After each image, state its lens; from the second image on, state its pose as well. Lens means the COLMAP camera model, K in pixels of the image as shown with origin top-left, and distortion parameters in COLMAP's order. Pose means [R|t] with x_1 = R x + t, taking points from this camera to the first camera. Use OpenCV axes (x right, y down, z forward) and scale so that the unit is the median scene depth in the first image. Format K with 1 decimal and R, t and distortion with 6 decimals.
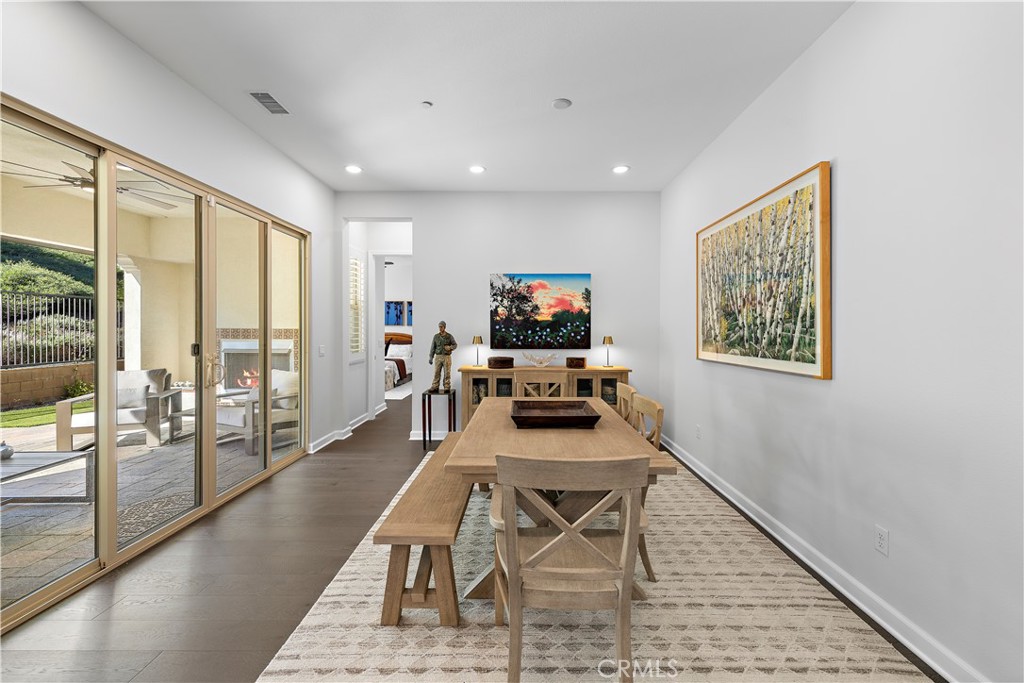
lens RADIAL K [[434.1, 0, 521.3], [0, 434.1, 331.8], [0, 0, 1]] dist [0.000601, -0.000064]
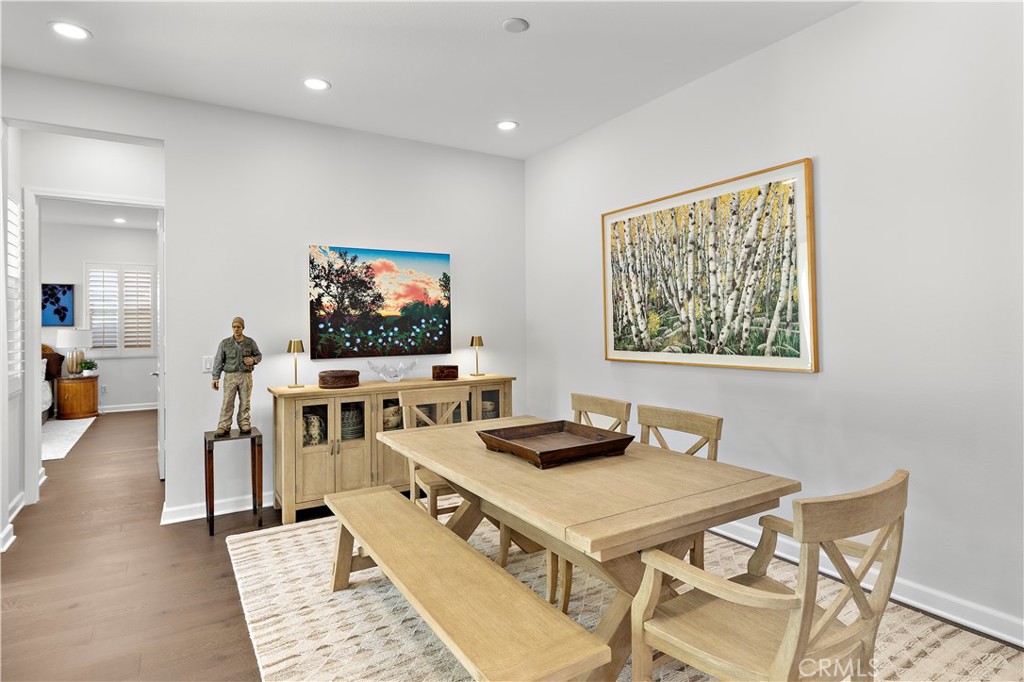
lens RADIAL K [[543.9, 0, 520.5], [0, 543.9, 319.2], [0, 0, 1]] dist [-0.002121, -0.000536]
pose [[0.839673, -0.006140, 0.543058, -0.261360], [0.017642, 0.999717, -0.015974, -0.002919], [-0.542806, 0.022993, 0.839543, 0.141953]]
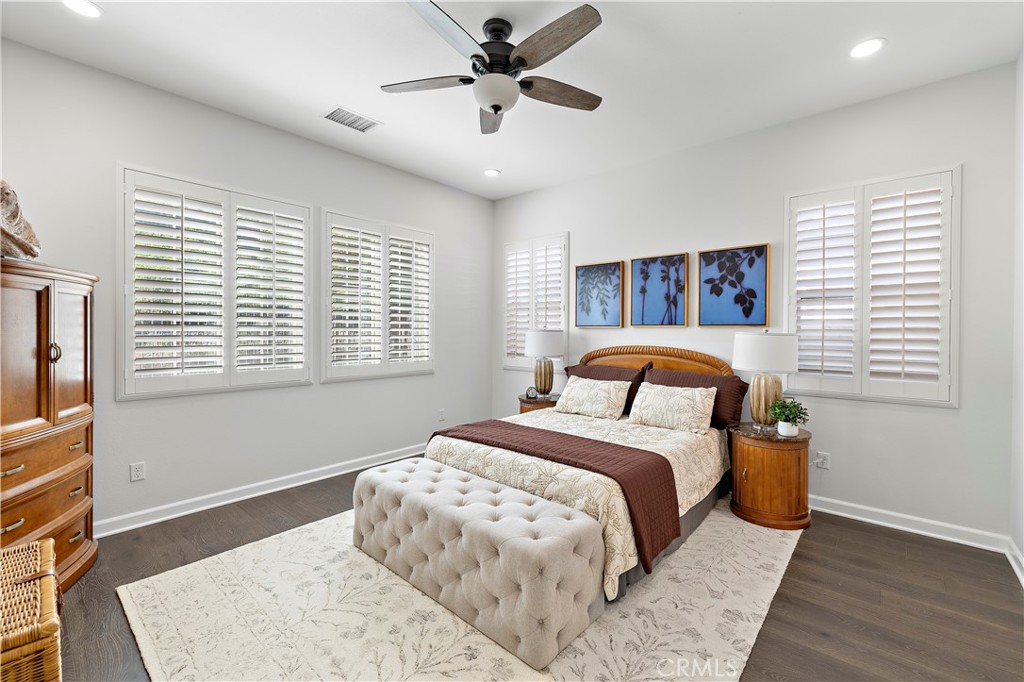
lens RADIAL K [[431.3, 0, 515.3], [0, 431.3, 333.4], [0, 0, 1]] dist [-0.000105, -0.000159]
pose [[0.752476, 0.004606, -0.658604, -0.363342], [-0.006857, 0.999976, -0.000842, -0.018261], [0.658584, 0.005150, 0.752490, 1.581896]]
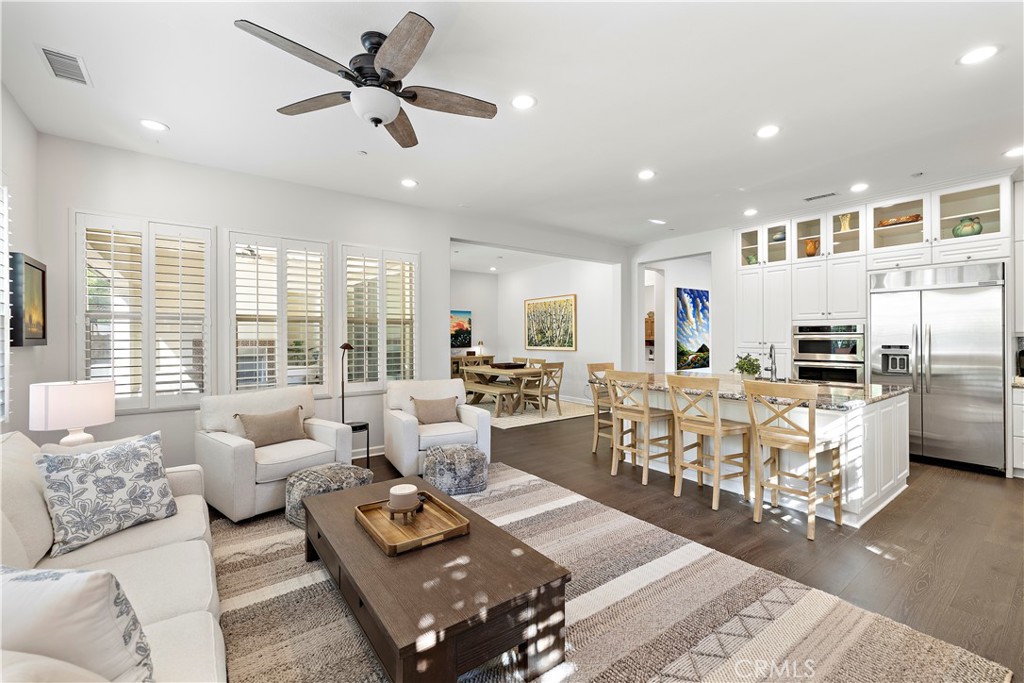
lens RADIAL K [[431.3, 0, 515.3], [0, 431.3, 333.9], [0, 0, 1]] dist [-0.000105, -0.000159]
pose [[0.802197, -0.002227, 0.597055, -0.938980], [0.008831, 0.999928, -0.008134, -0.006518], [-0.596994, 0.011798, 0.802159, -0.817908]]
